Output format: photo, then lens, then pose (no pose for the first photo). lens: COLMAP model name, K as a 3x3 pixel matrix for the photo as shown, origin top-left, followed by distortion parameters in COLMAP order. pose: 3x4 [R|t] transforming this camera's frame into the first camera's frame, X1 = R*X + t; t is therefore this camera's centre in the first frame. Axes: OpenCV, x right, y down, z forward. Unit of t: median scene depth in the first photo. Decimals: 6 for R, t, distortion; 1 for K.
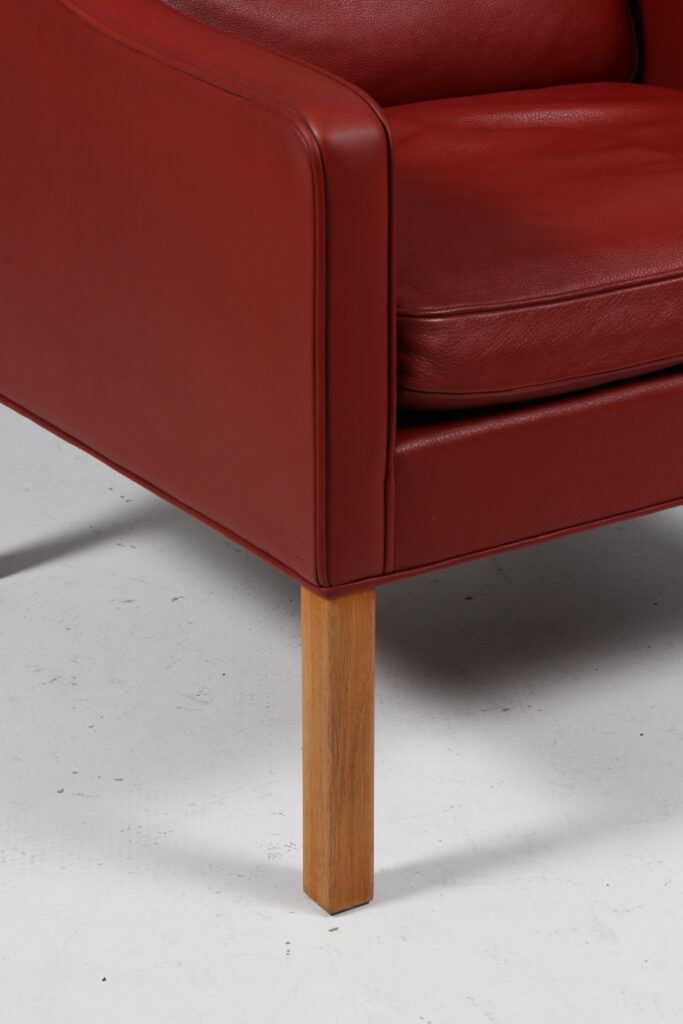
lens RADIAL K [[2430.8, 0, 346.7], [0, 2430.8, 513.3], [0, 0, 1]] dist [0.294161, 0.000000]
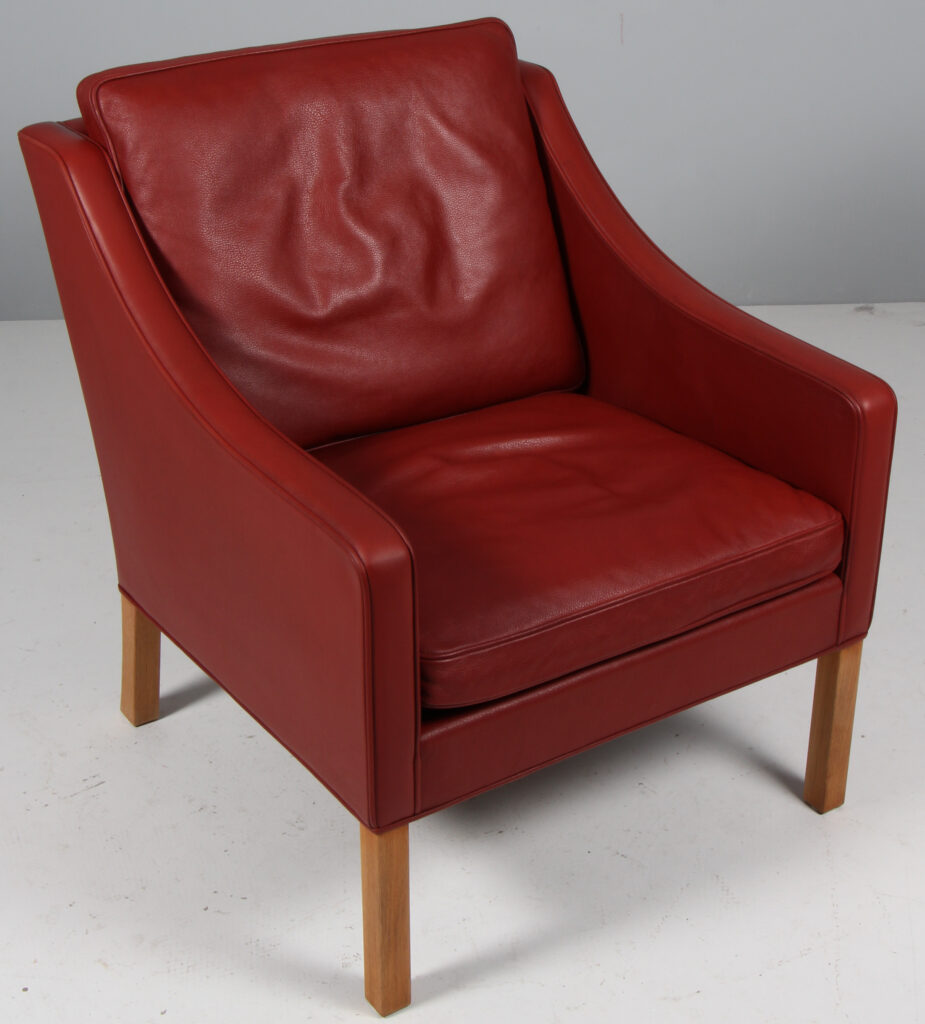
lens RADIAL K [[1649.3, 0, 467.3], [0, 1649.3, 510.3], [0, 0, 1]] dist [-0.022184, 0.000000]
pose [[0.999408, -0.010737, 0.032678, 0.015853], [0.009198, 0.998858, 0.046886, -0.199503], [-0.033144, -0.046558, 0.998366, -0.012255]]
